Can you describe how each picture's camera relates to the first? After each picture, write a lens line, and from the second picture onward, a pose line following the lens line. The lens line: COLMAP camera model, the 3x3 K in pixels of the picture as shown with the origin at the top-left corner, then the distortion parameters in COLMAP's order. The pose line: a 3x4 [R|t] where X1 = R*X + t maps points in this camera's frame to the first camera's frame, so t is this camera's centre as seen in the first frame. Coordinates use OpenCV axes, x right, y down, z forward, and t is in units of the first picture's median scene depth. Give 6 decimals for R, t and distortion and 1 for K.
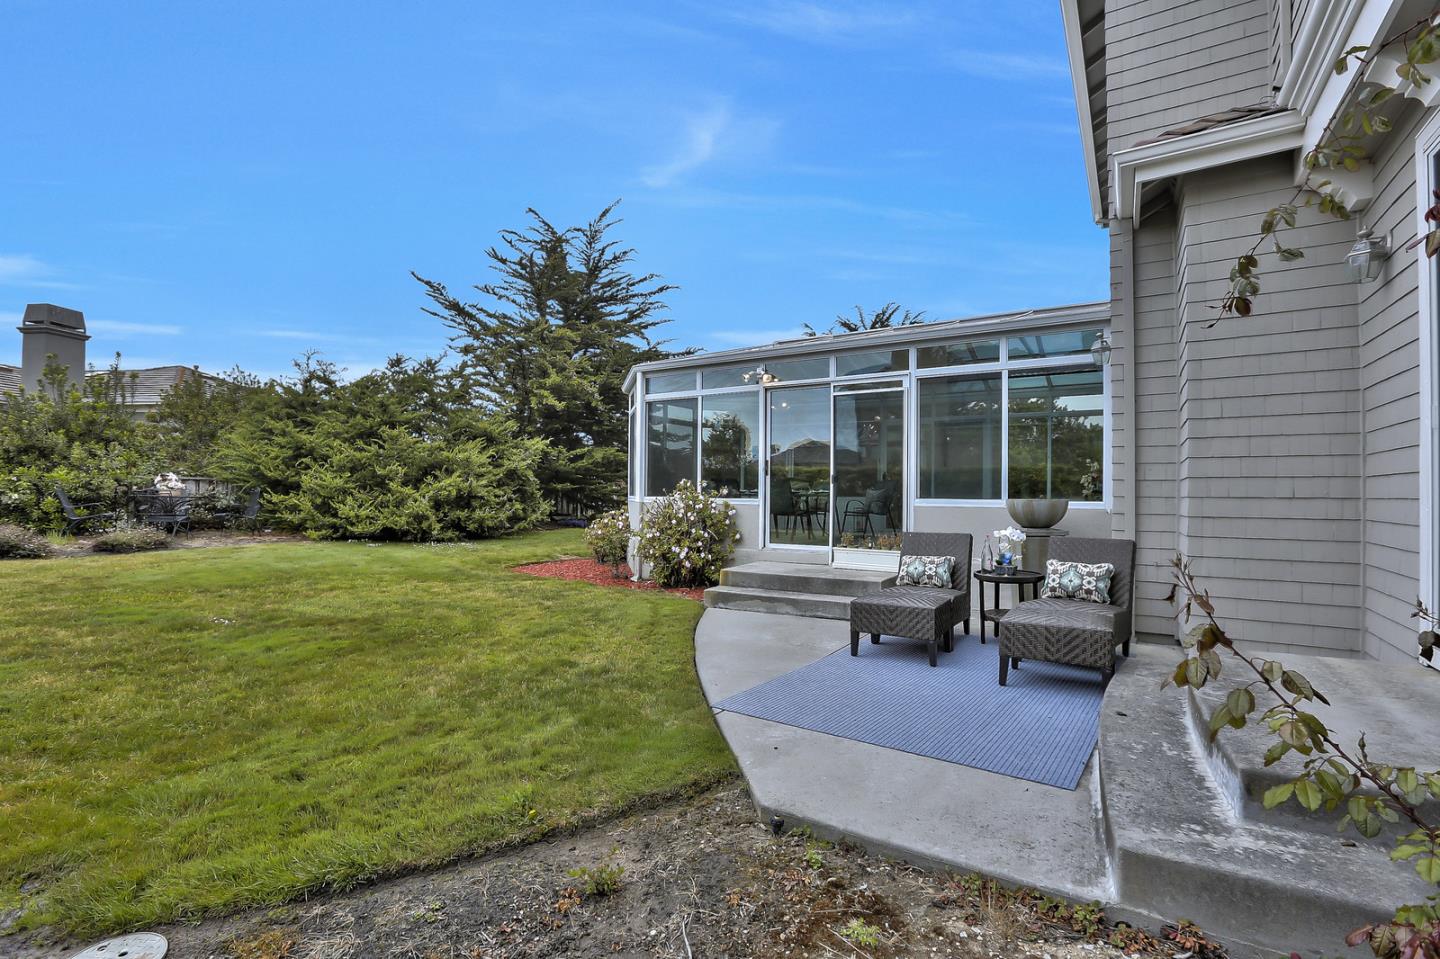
lens RADIAL K [[671.0, 0, 712.2], [0, 671.0, 473.6], [0, 0, 1]] dist [-0.050052, 0.021453]
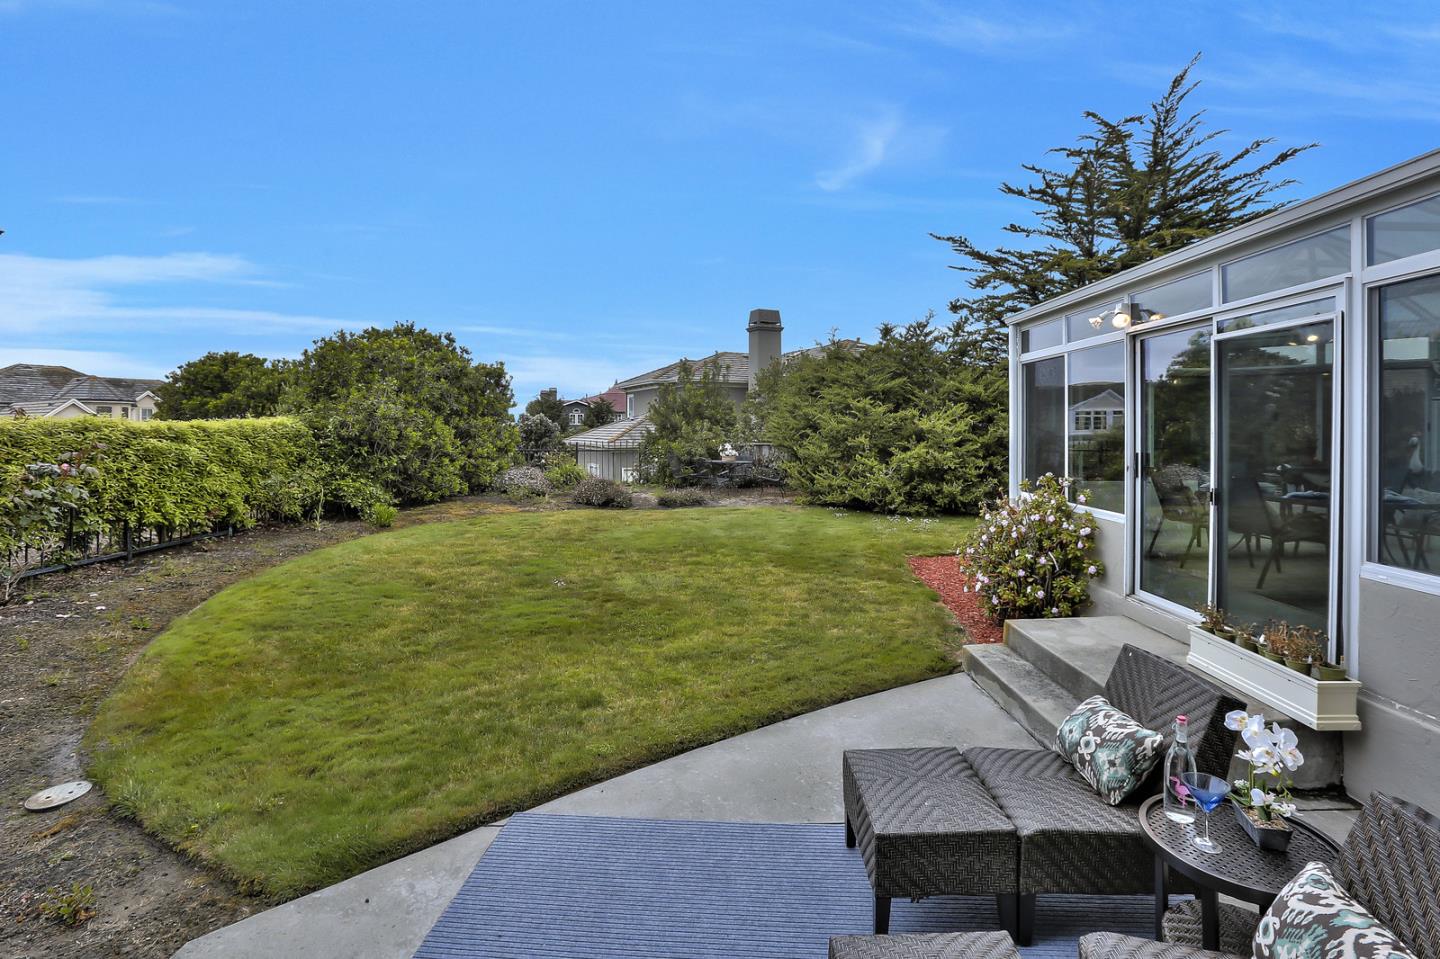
lens RADIAL K [[688.0, 0, 757.6], [0, 688.0, 420.4], [0, 0, 1]] dist [-0.050767, 0.066083]
pose [[0.568599, -0.012983, -0.822513, 0.293147], [0.026457, 0.999647, 0.002510, -0.044489], [0.822189, -0.023188, 0.568741, 0.268147]]
